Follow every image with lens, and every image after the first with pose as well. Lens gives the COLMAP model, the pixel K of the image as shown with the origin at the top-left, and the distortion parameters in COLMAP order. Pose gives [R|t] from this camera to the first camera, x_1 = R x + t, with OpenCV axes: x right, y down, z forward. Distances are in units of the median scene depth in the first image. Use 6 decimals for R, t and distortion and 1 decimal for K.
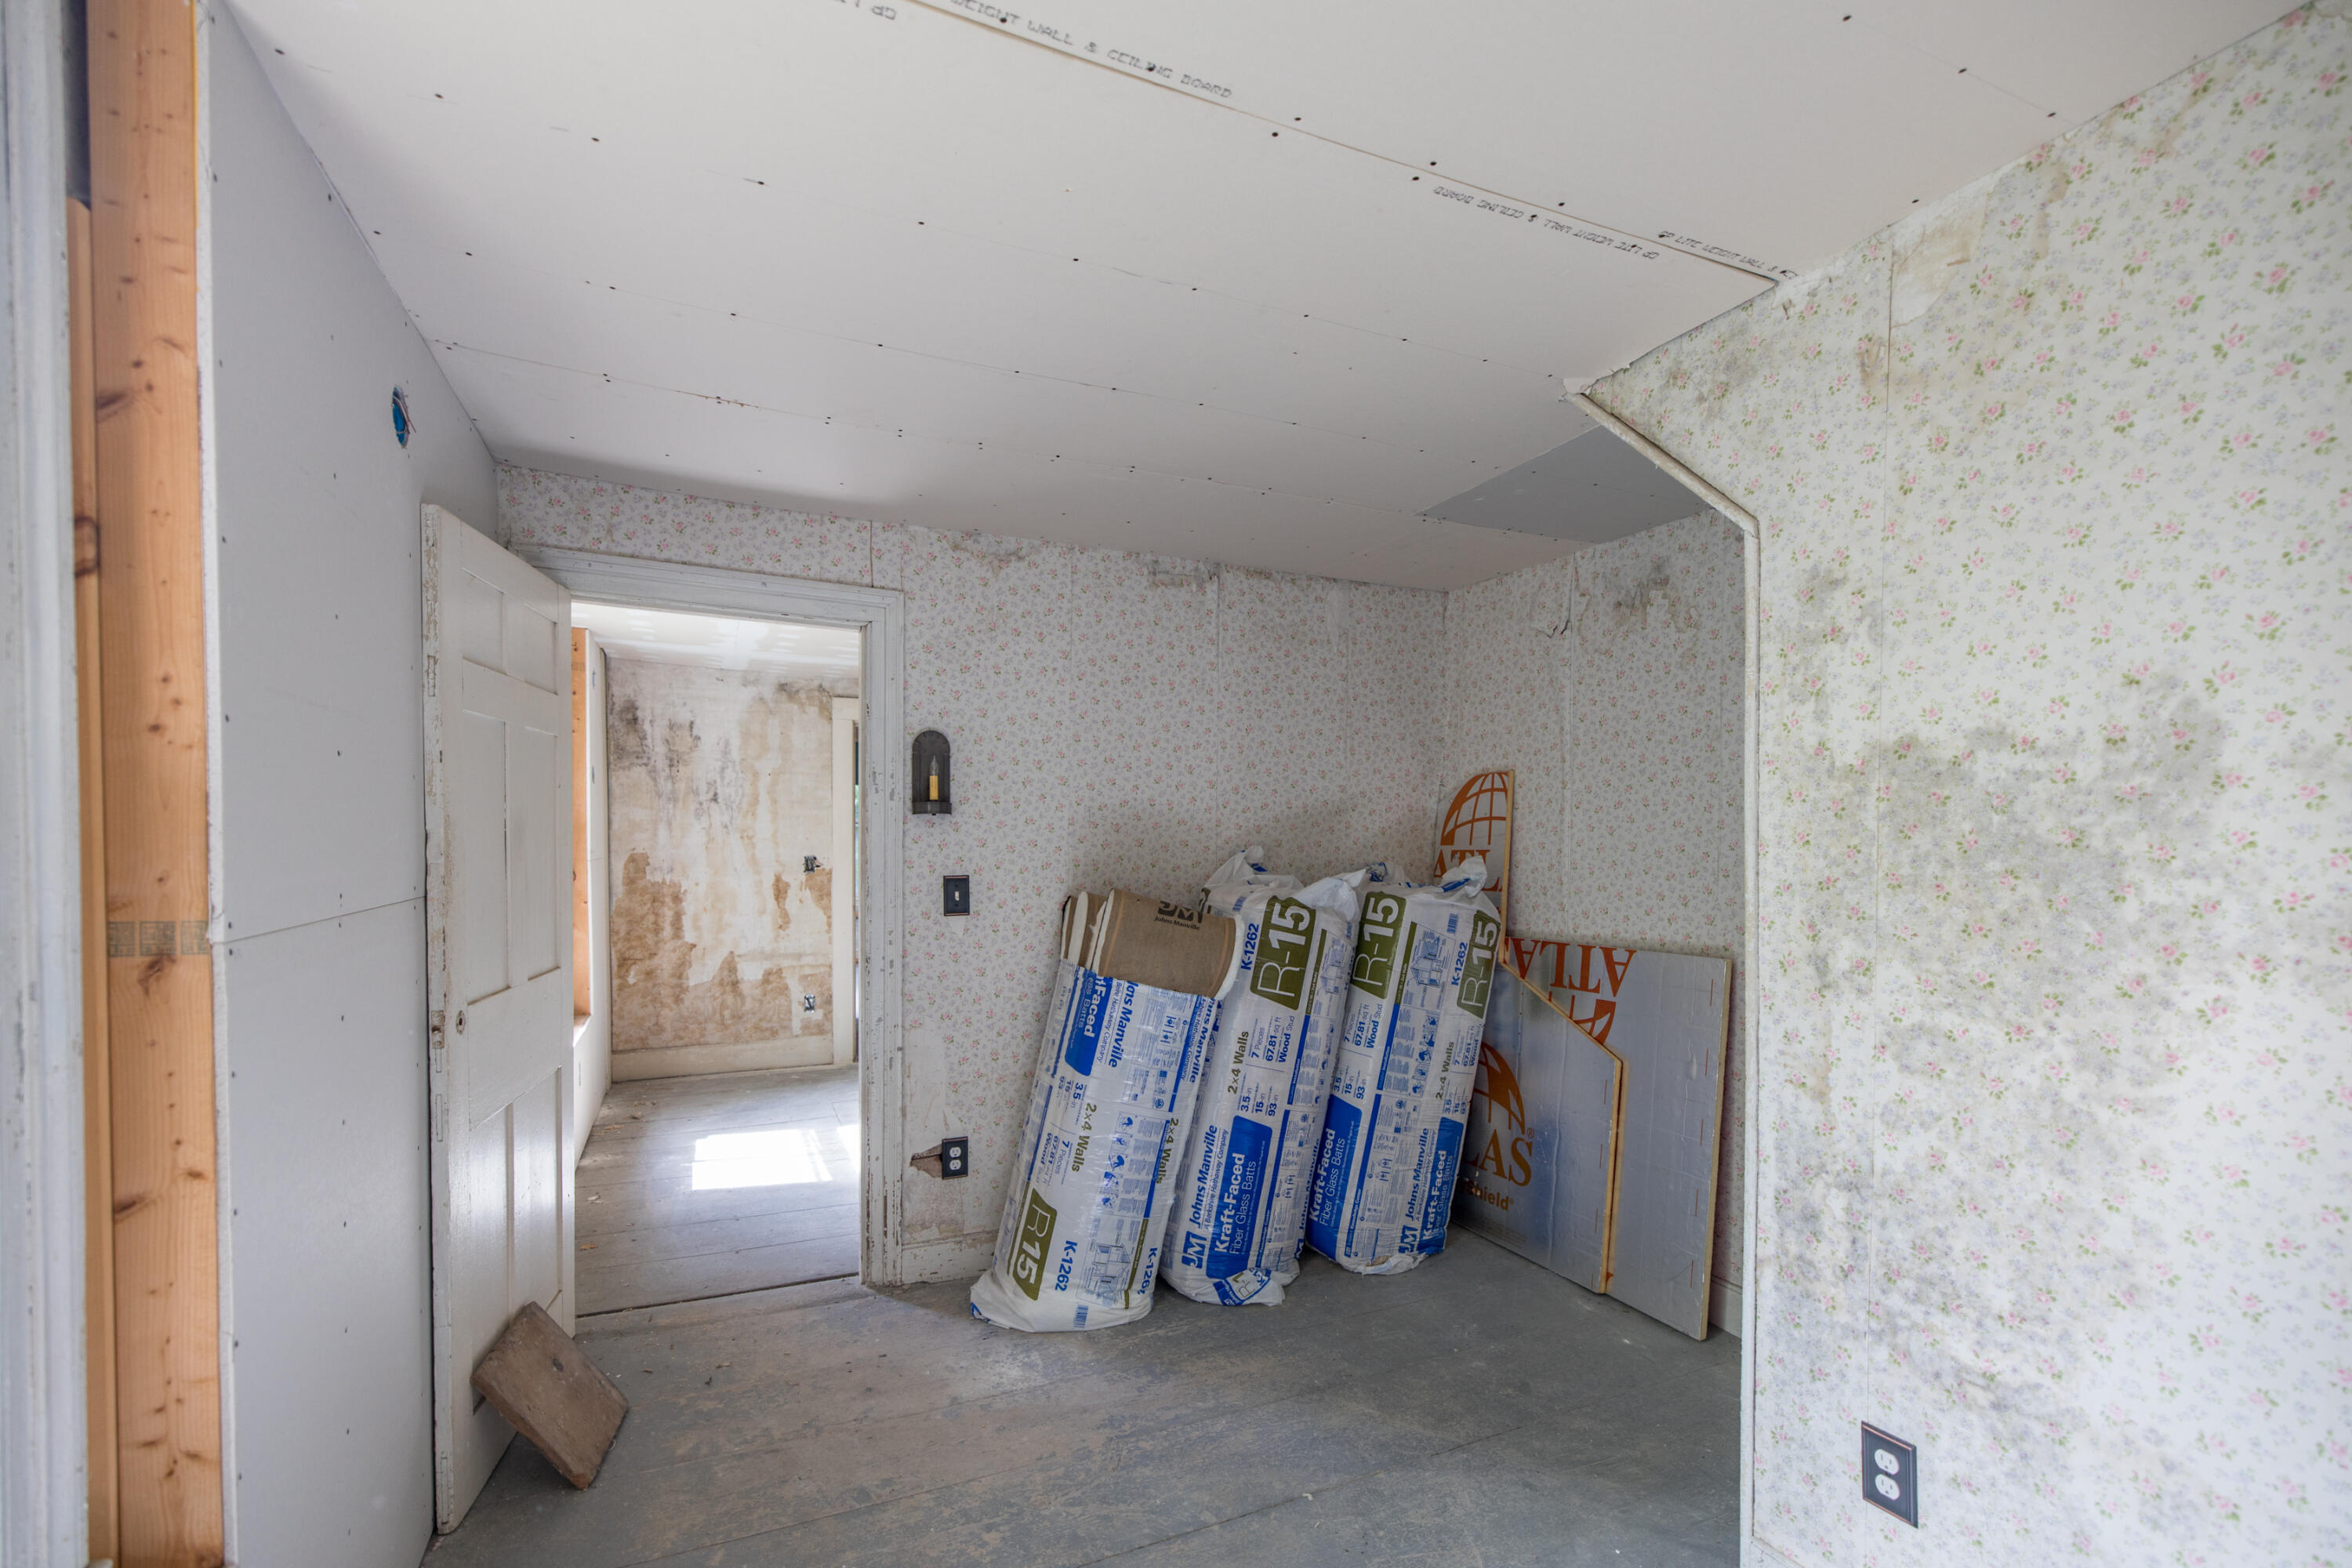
lens RADIAL K [[1011.5, 0, 1177.1], [0, 1011.5, 842.0], [0, 0, 1]] dist [0.002154, 0.000302]
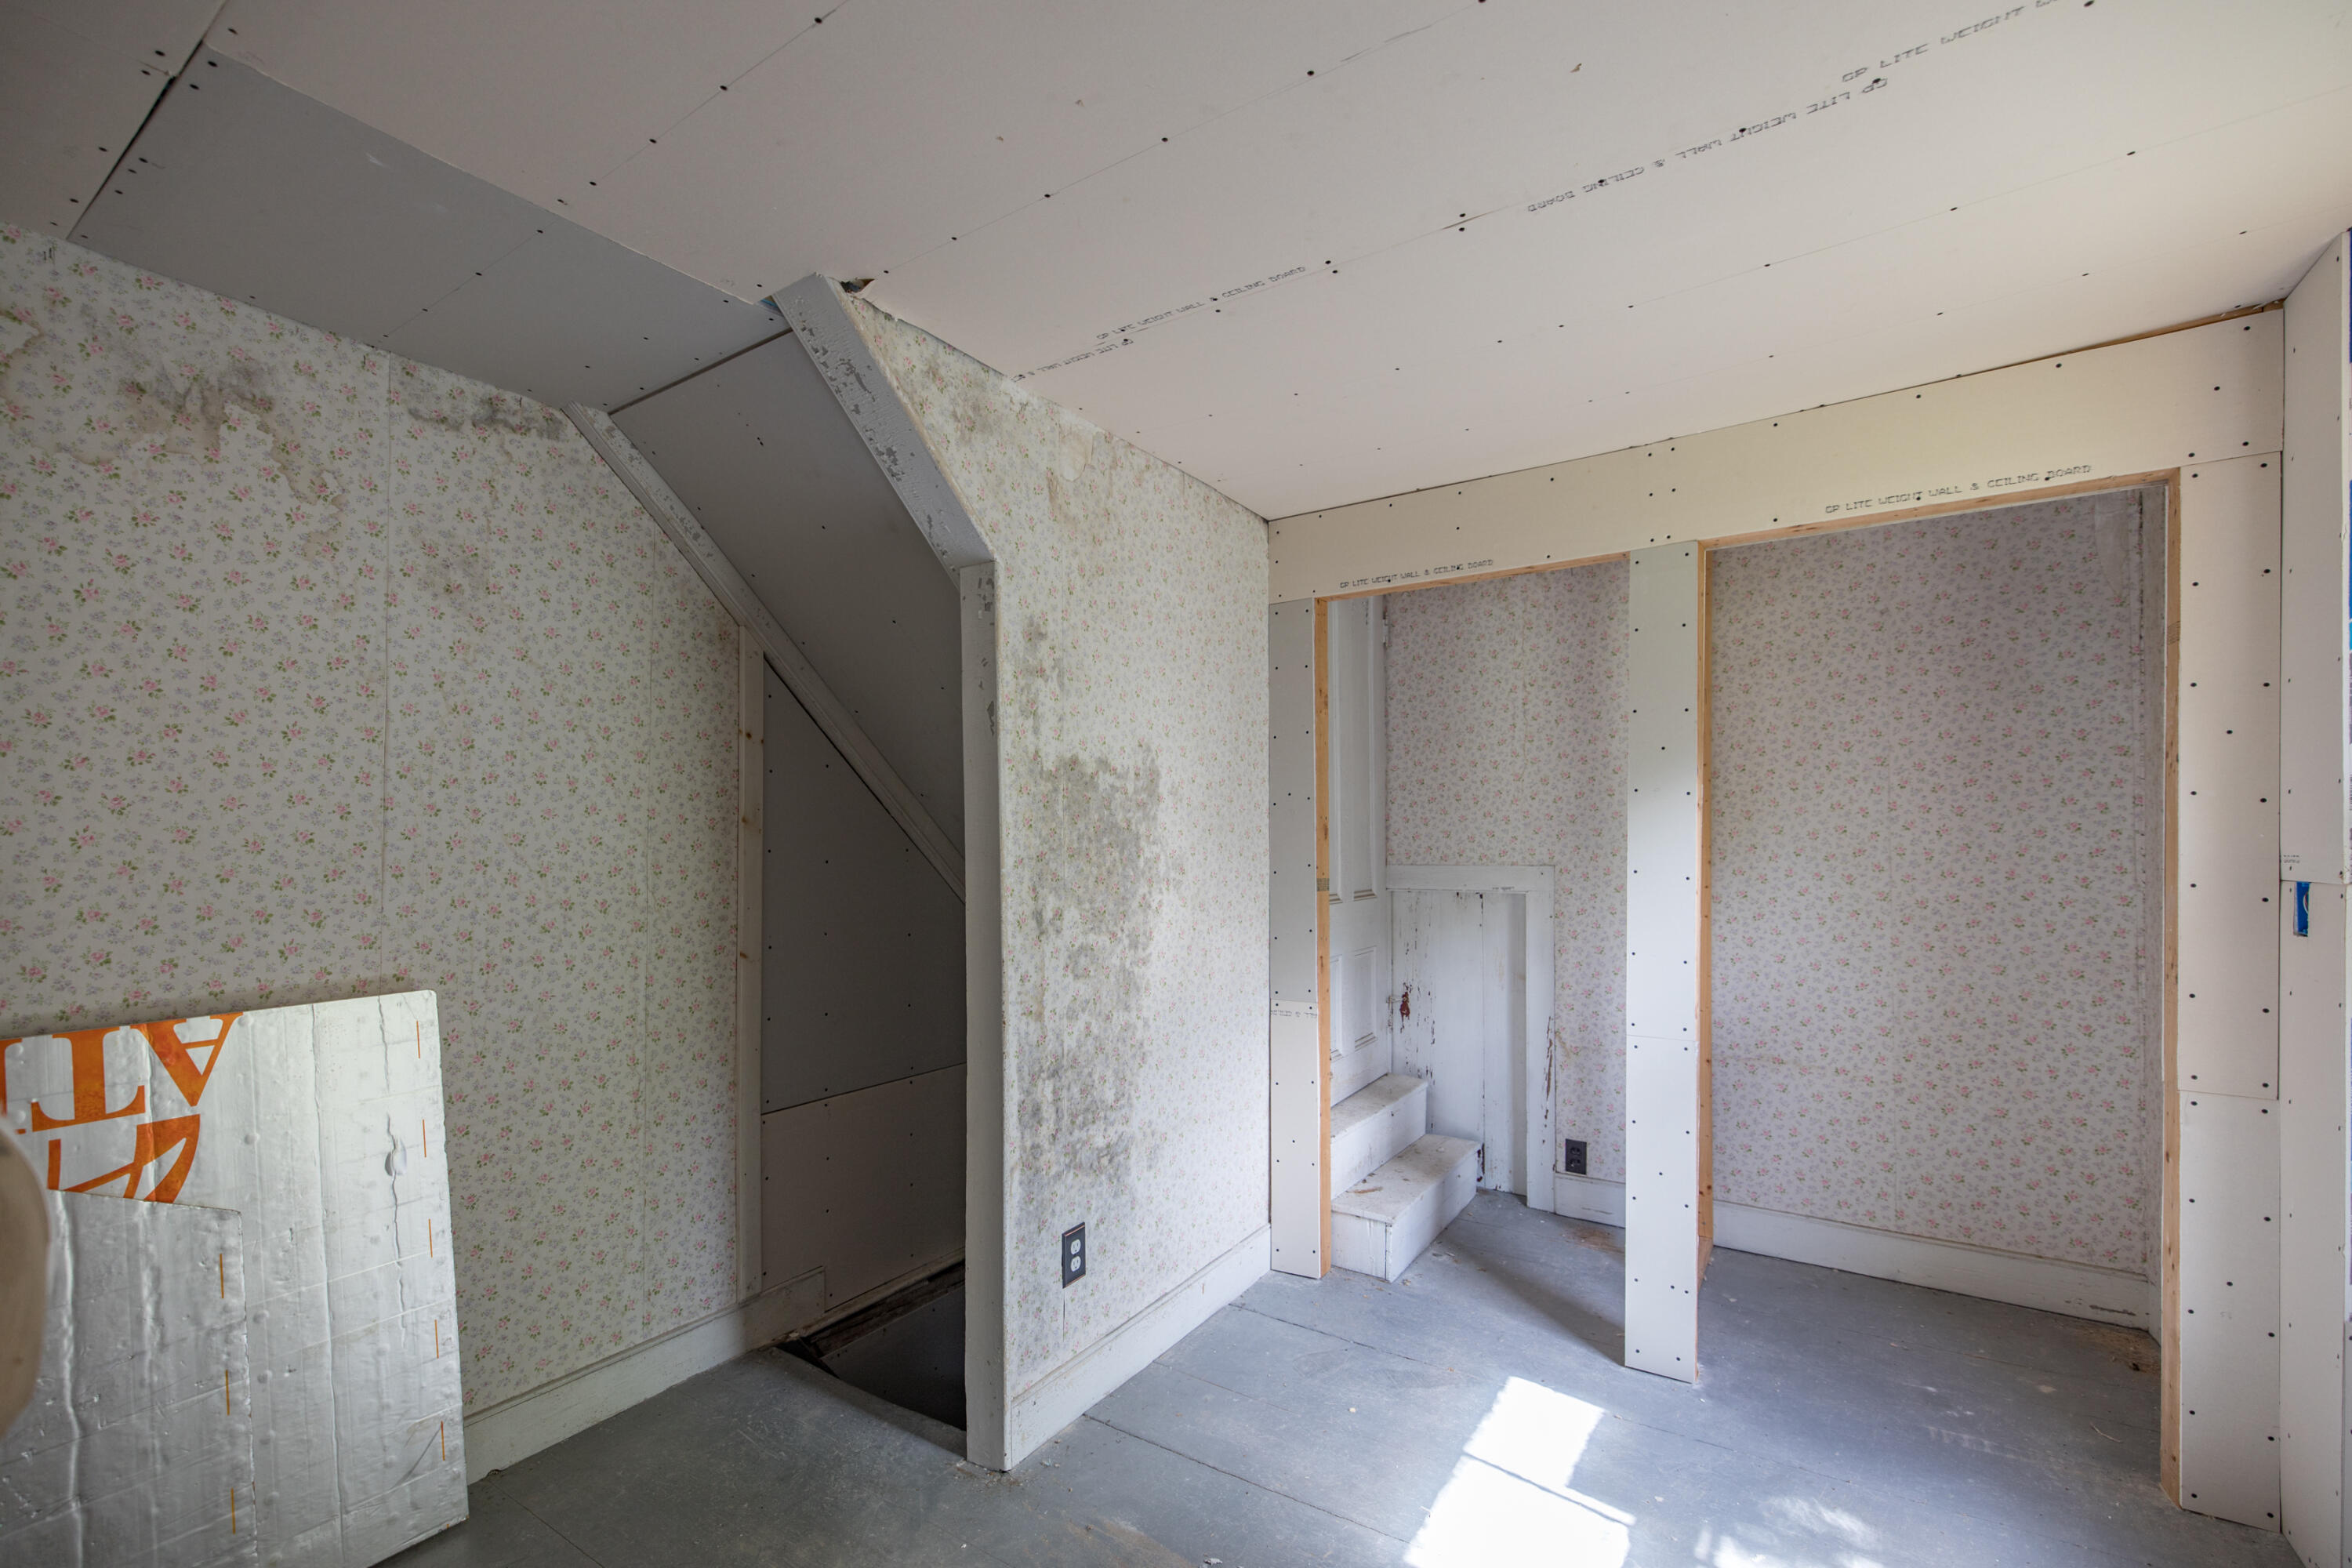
lens RADIAL K [[1000.4, 0, 1171.9], [0, 1000.4, 833.5], [0, 0, 1]] dist [-0.002654, -0.000164]
pose [[-0.518627, 0.008394, 0.854959, -0.609169], [0.005955, 0.999963, -0.006205, 0.020456], [-0.854980, 0.001873, -0.518658, 1.604759]]
